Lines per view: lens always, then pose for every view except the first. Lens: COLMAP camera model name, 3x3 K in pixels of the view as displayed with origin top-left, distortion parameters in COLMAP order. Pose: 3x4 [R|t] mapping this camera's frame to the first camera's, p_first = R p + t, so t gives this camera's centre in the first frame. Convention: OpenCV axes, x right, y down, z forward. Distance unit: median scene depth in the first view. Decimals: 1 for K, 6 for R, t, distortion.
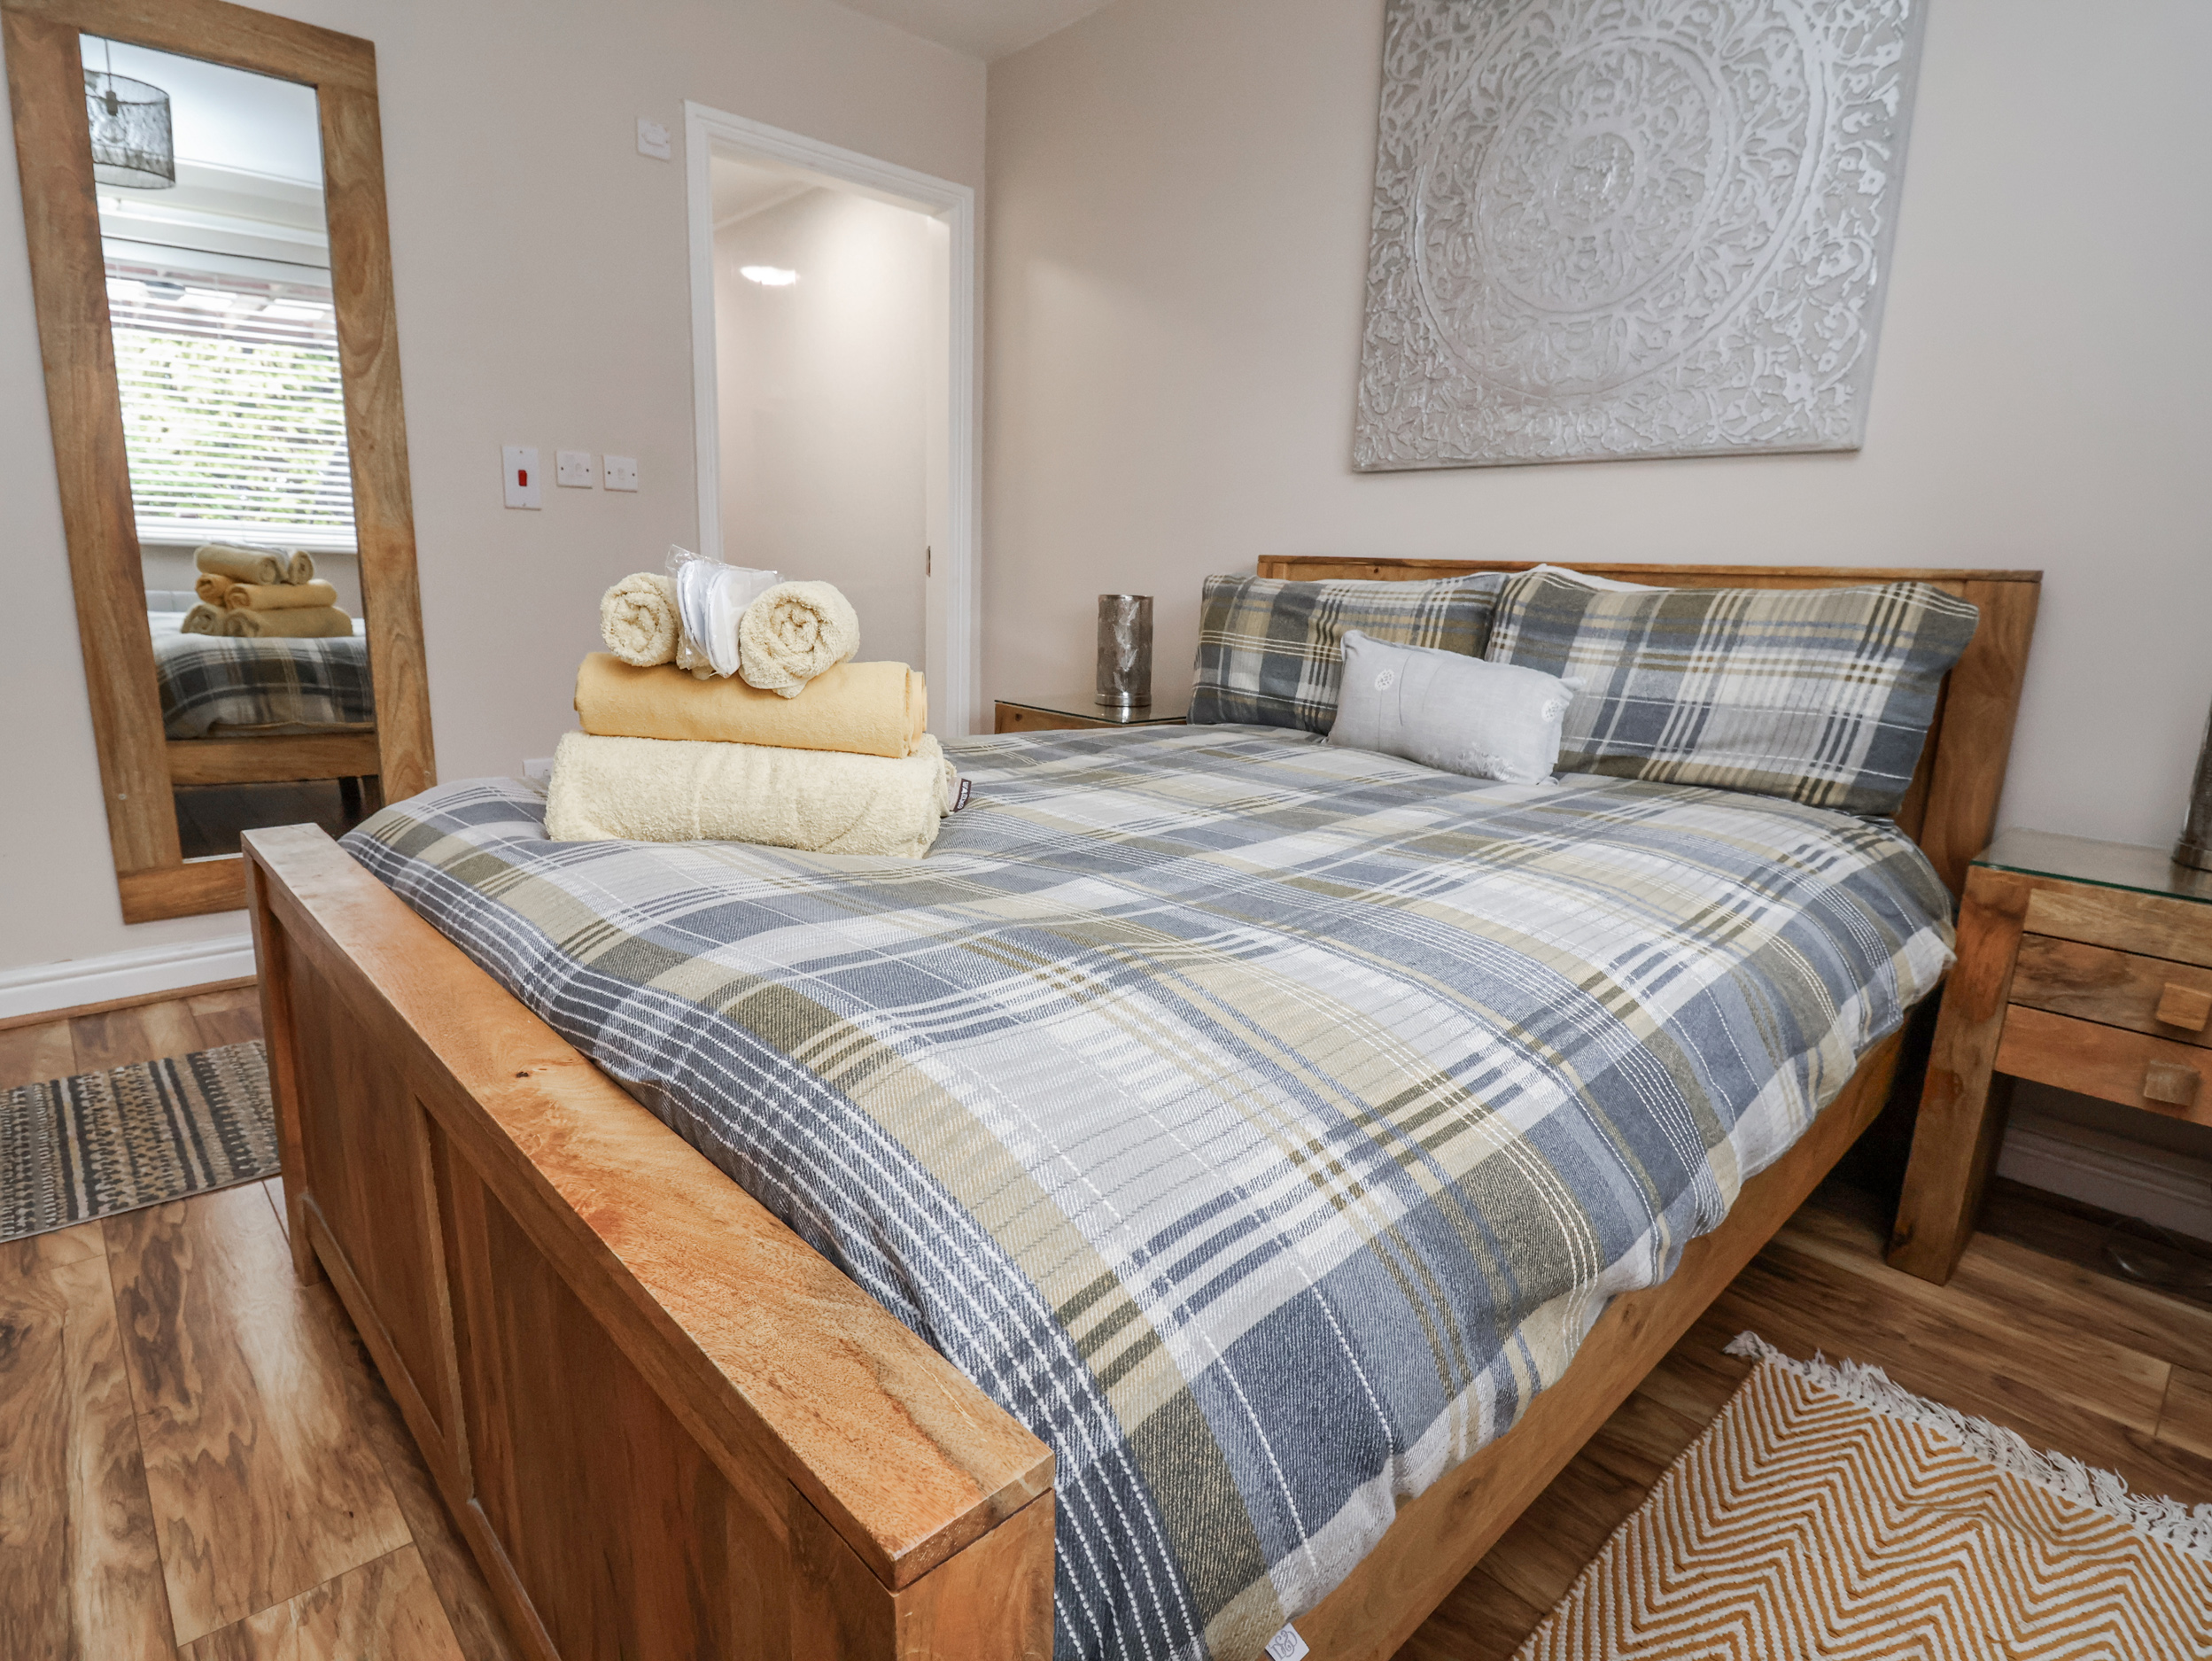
lens RADIAL K [[1164.3, 0, 1106.0], [0, 1164.3, 830.5], [0, 0, 1]] dist [0.003698, -0.015063]
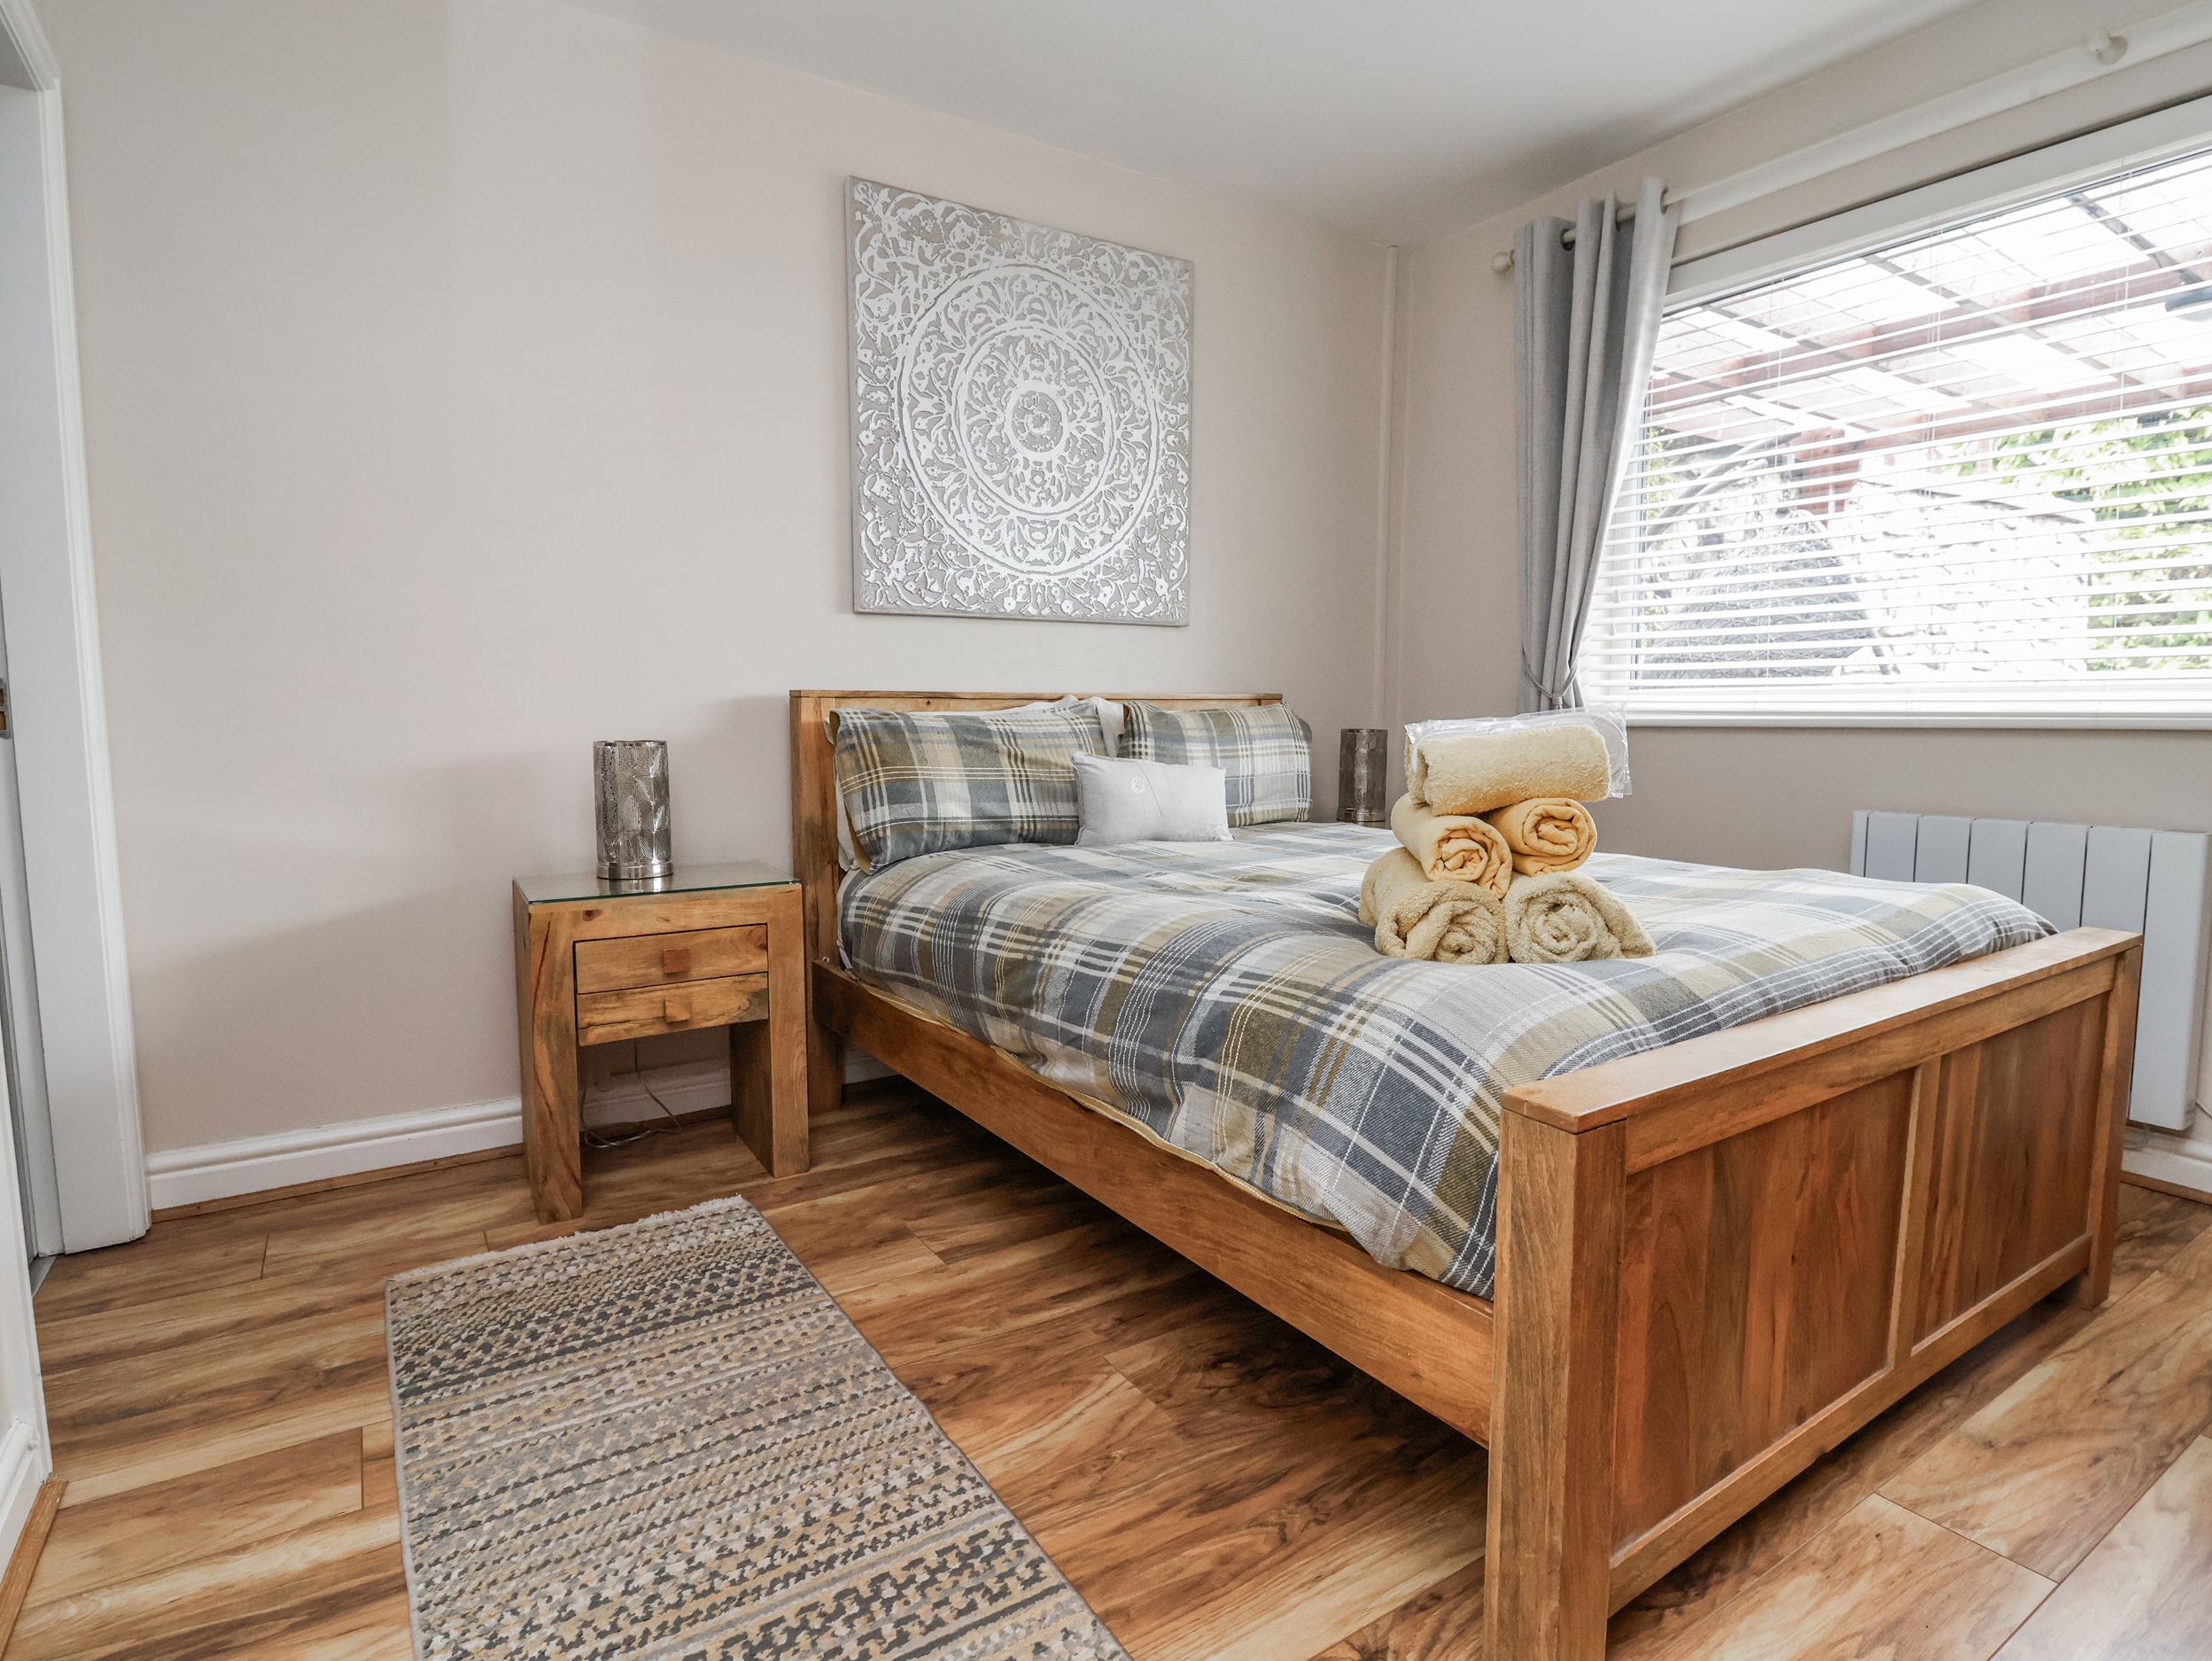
lens RADIAL K [[1164.3, 0, 1106.0], [0, 1164.3, 830.5], [0, 0, 1]] dist [0.003698, -0.015063]
pose [[0.177650, -0.131471, 0.975272, -1.059707], [0.222912, 0.970653, 0.090244, -0.209440], [-0.958515, 0.201368, 0.201743, 0.796391]]
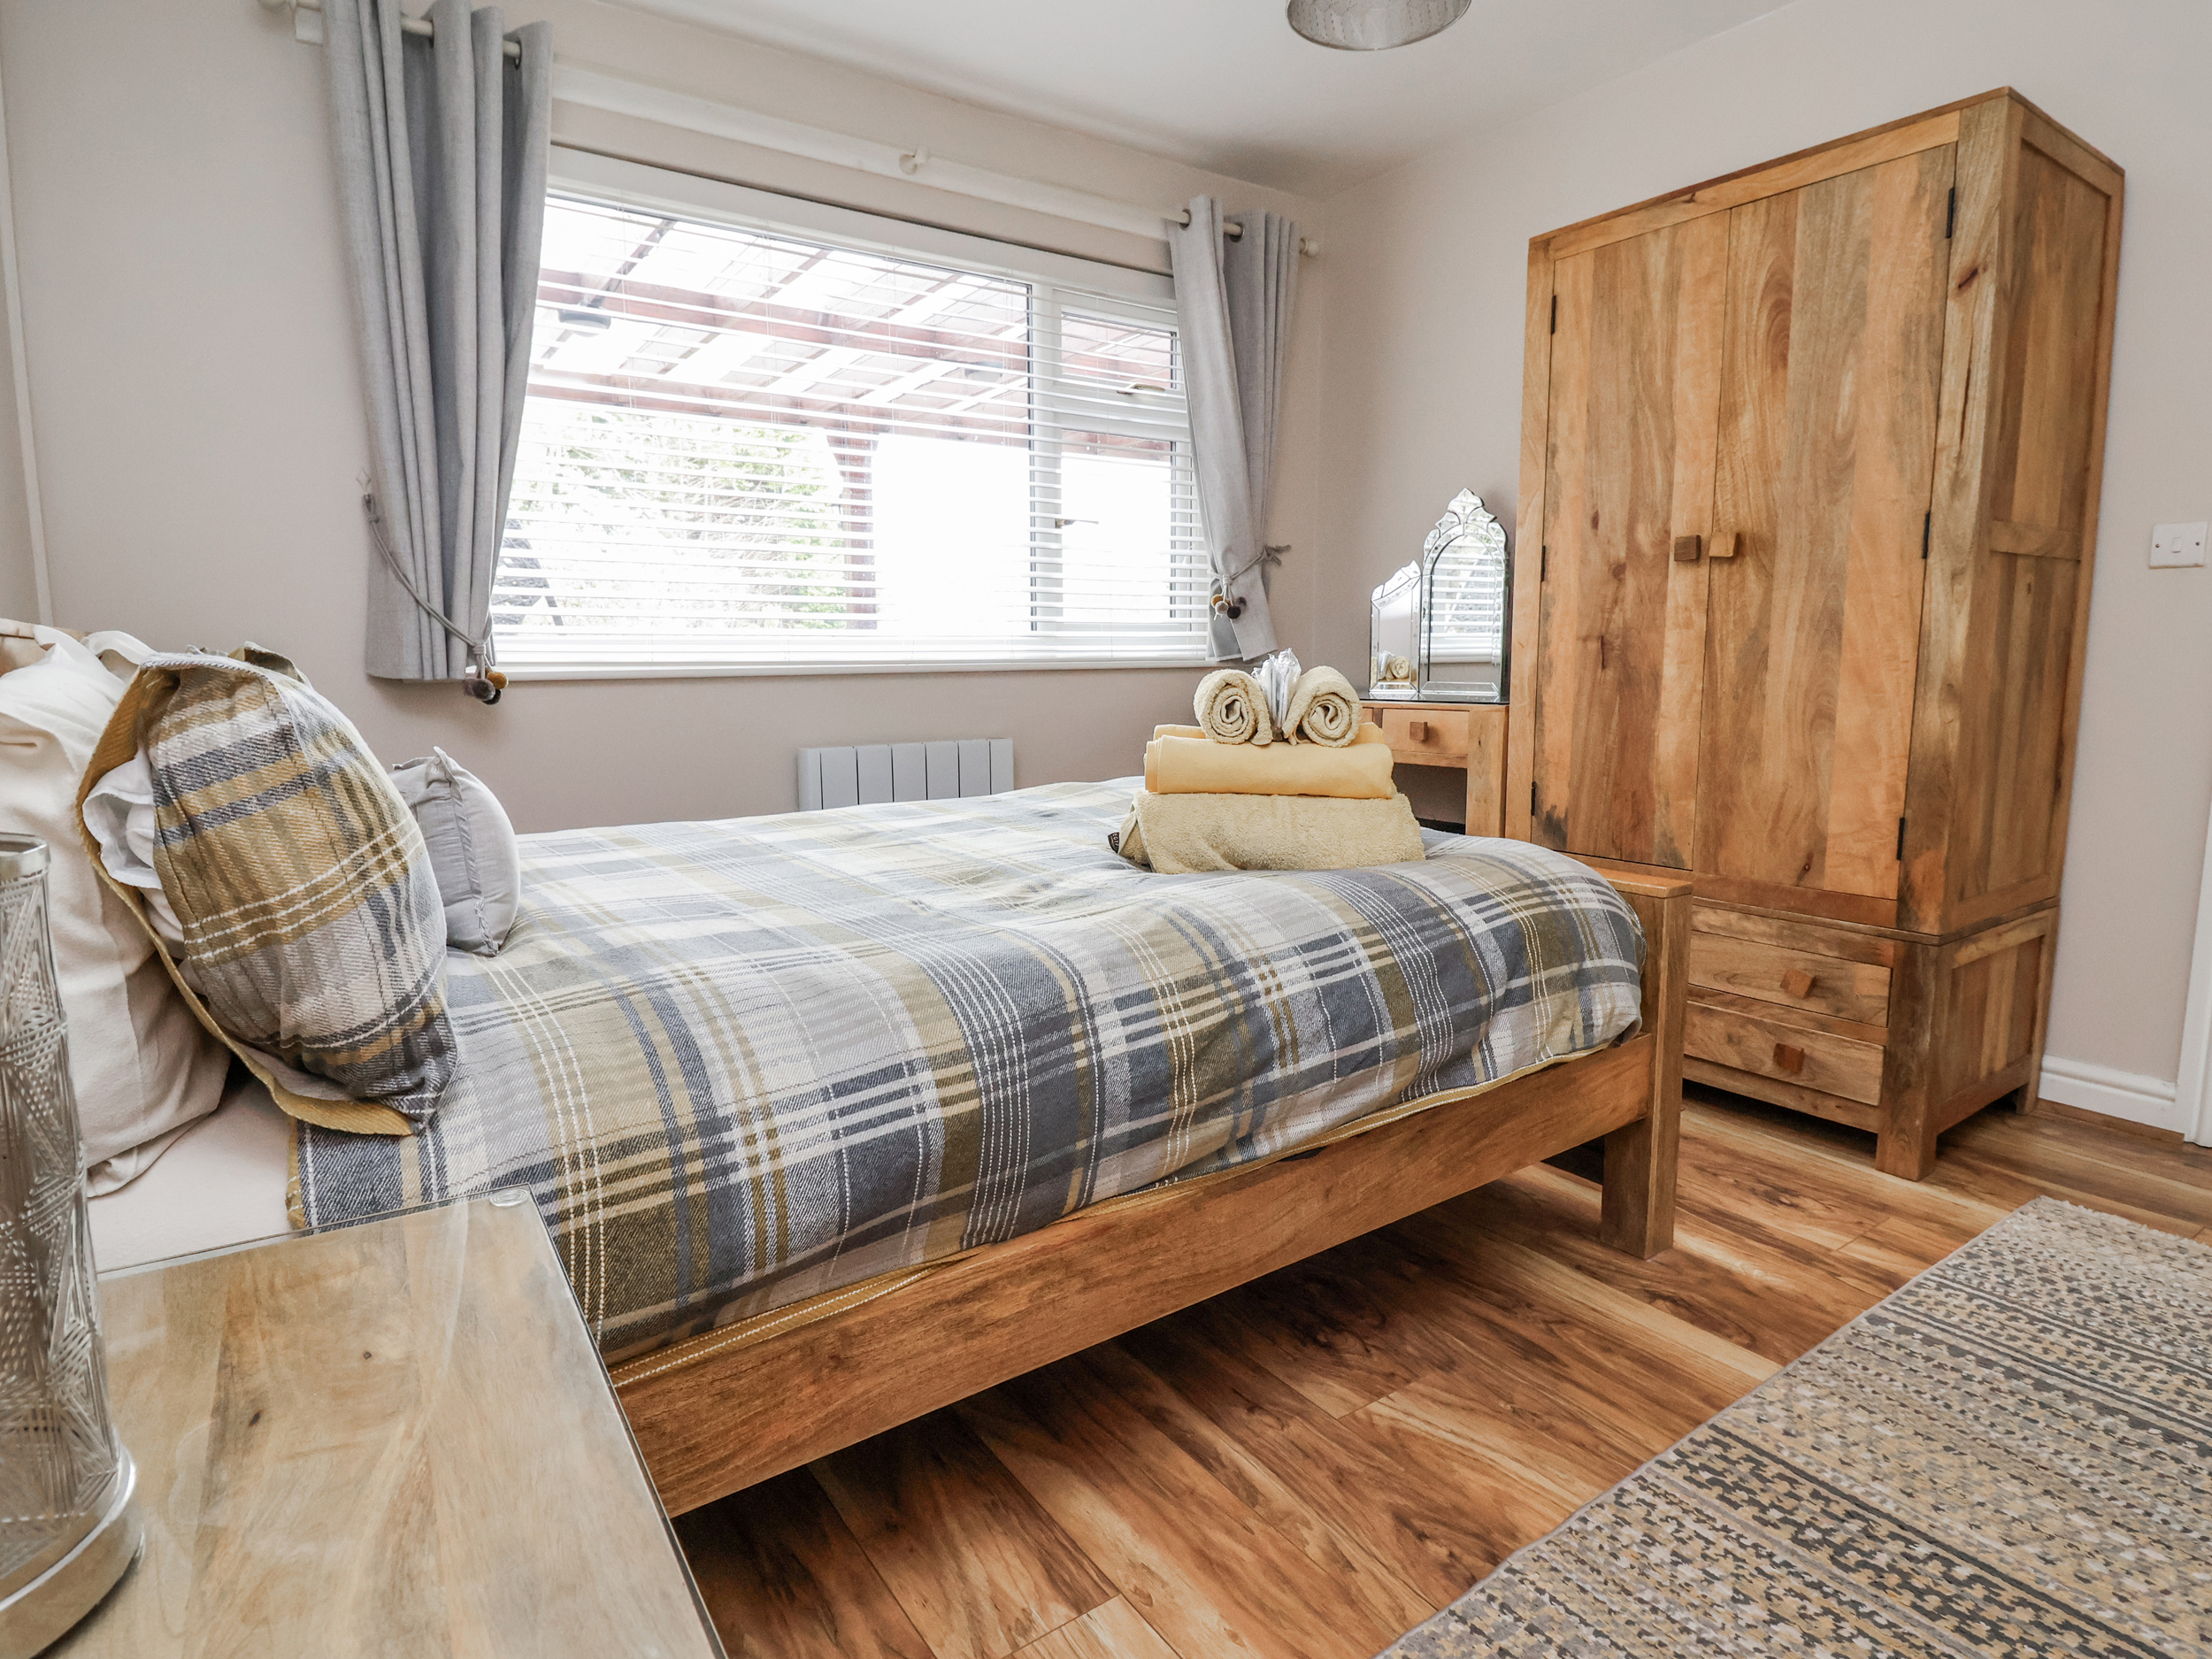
lens RADIAL K [[1218.7, 0, 1072.8], [0, 1218.7, 829.5], [0, 0, 1]] dist [0.000166, -0.013850]
pose [[-0.989673, -0.042016, 0.137051, -0.204867], [0.009916, 0.933723, 0.357859, -0.373923], [-0.143003, 0.355522, -0.923663, 1.640471]]
